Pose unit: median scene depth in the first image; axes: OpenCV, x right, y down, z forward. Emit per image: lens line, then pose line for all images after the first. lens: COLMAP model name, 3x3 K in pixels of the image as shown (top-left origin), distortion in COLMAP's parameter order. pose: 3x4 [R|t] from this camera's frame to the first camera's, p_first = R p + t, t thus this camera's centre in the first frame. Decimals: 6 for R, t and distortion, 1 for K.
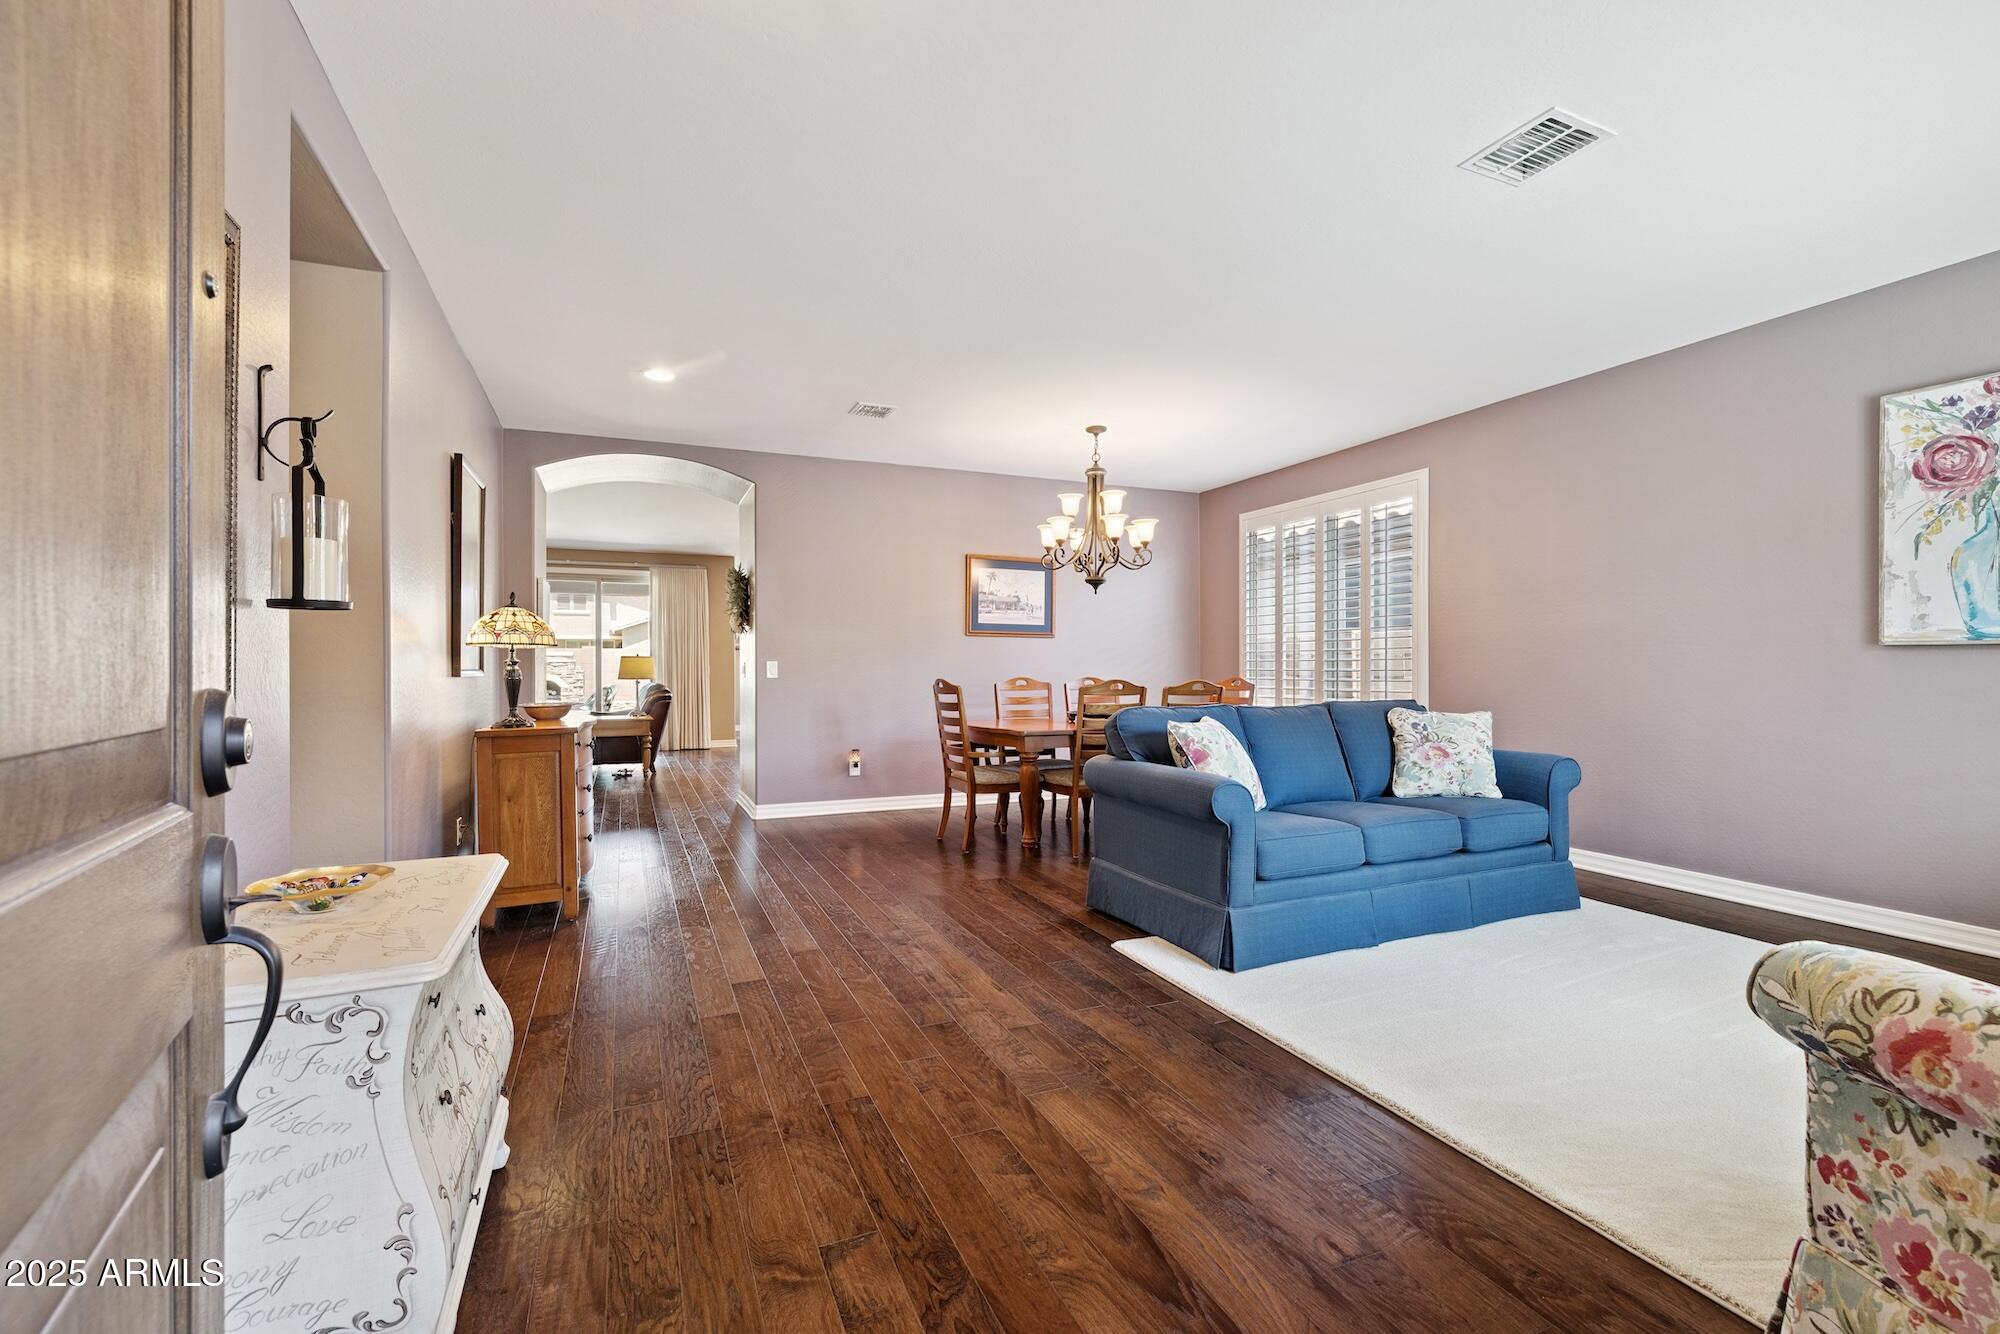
lens RADIAL K [[837.9, 0, 994.1], [0, 837.9, 667.4], [0, 0, 1]] dist [0.006862, 0.000723]
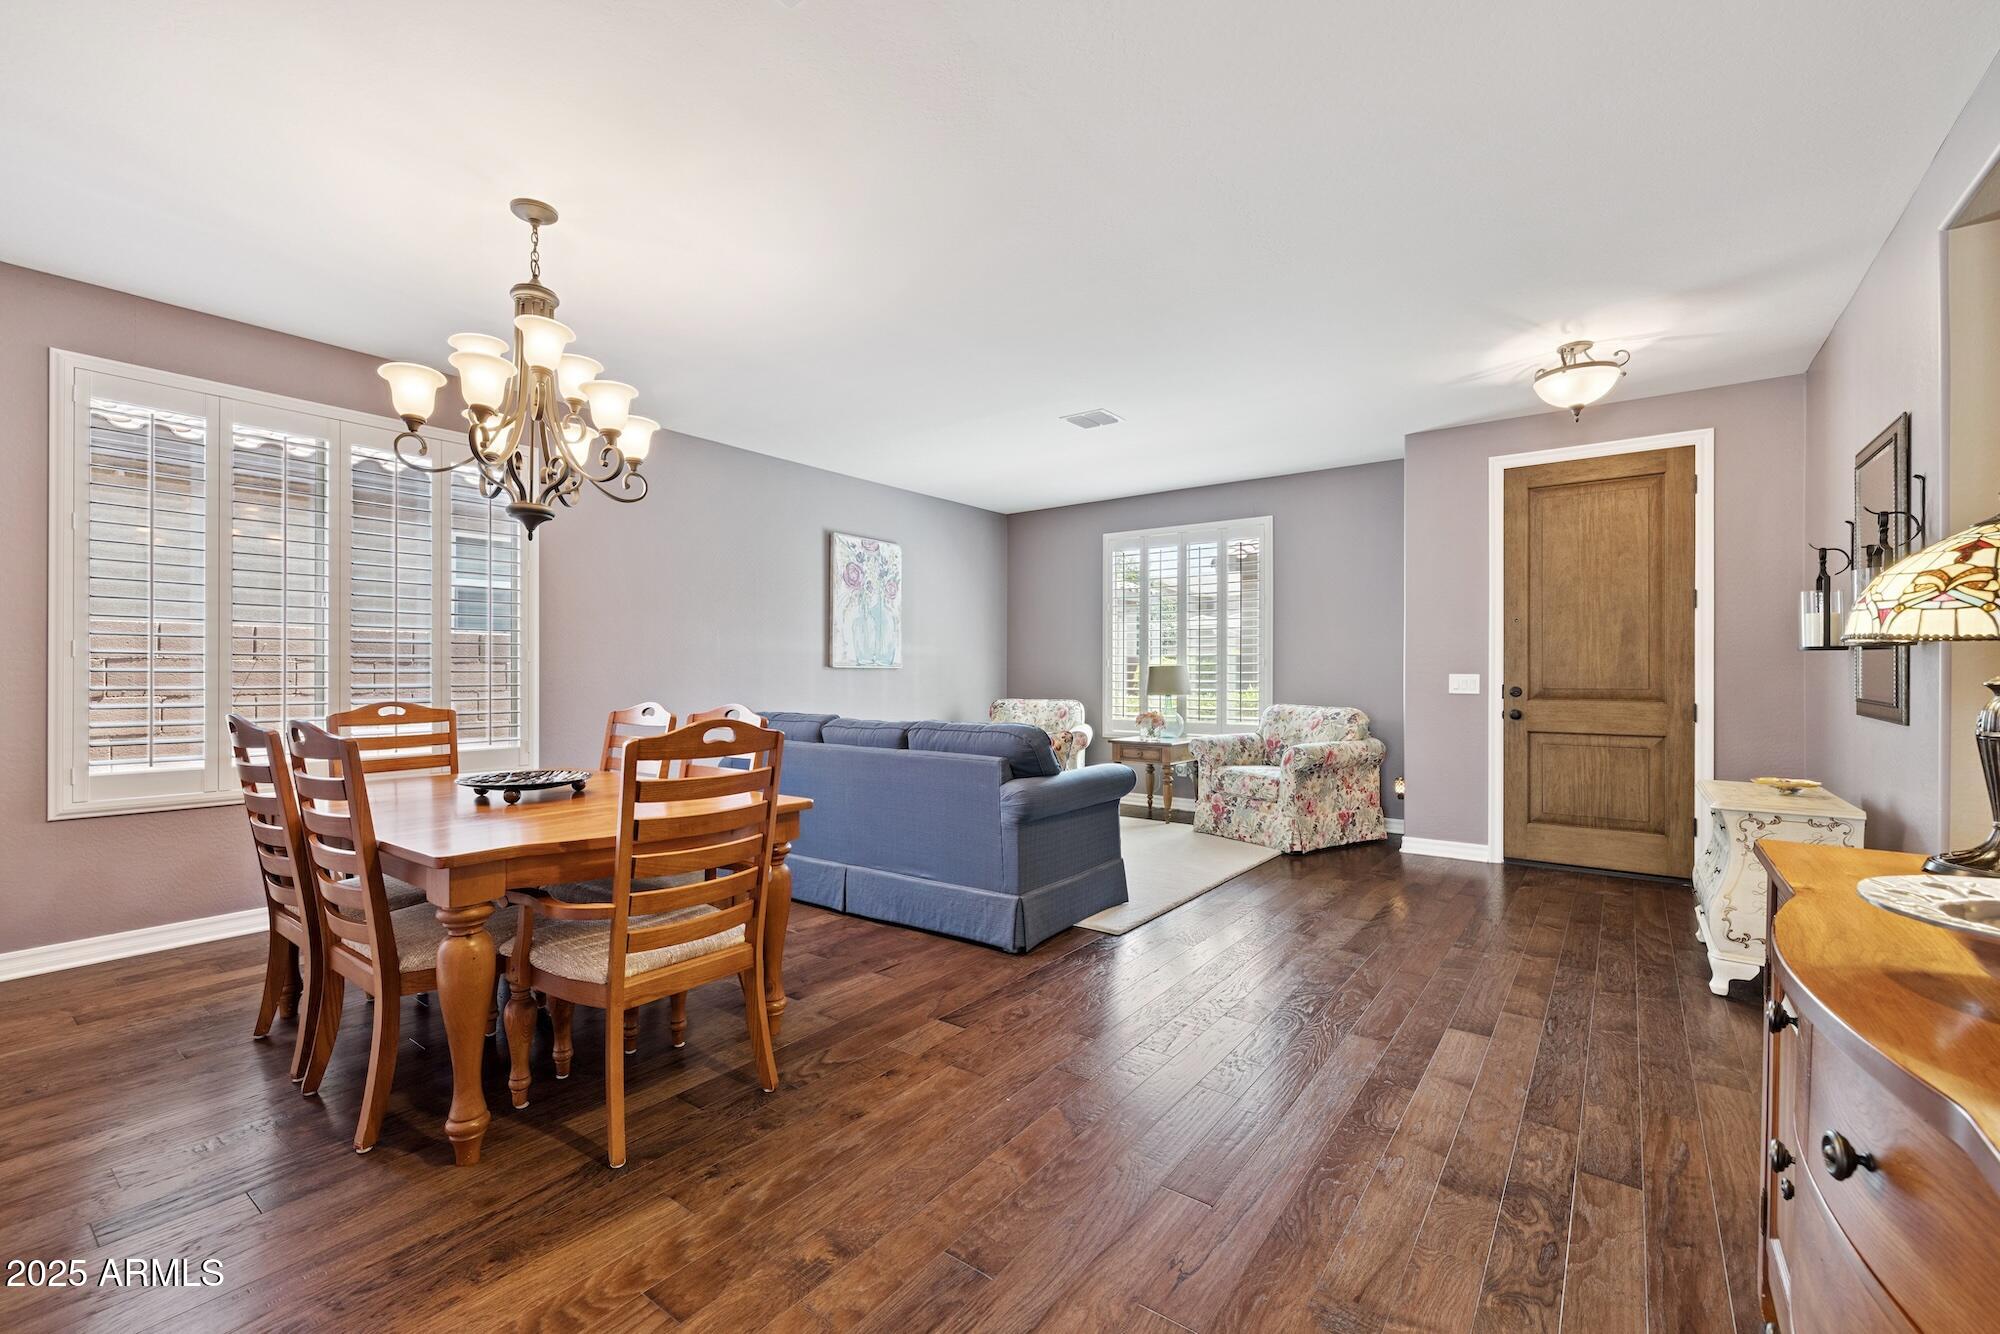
lens RADIAL K [[837.9, 0, 994.1], [0, 837.9, 667.4], [0, 0, 1]] dist [0.006862, 0.000723]
pose [[-0.486048, 0.010340, 0.873871, -0.717345], [0.004203, 0.999946, -0.009494, -0.008846], [-0.873922, -0.000941, -0.486065, 1.613800]]
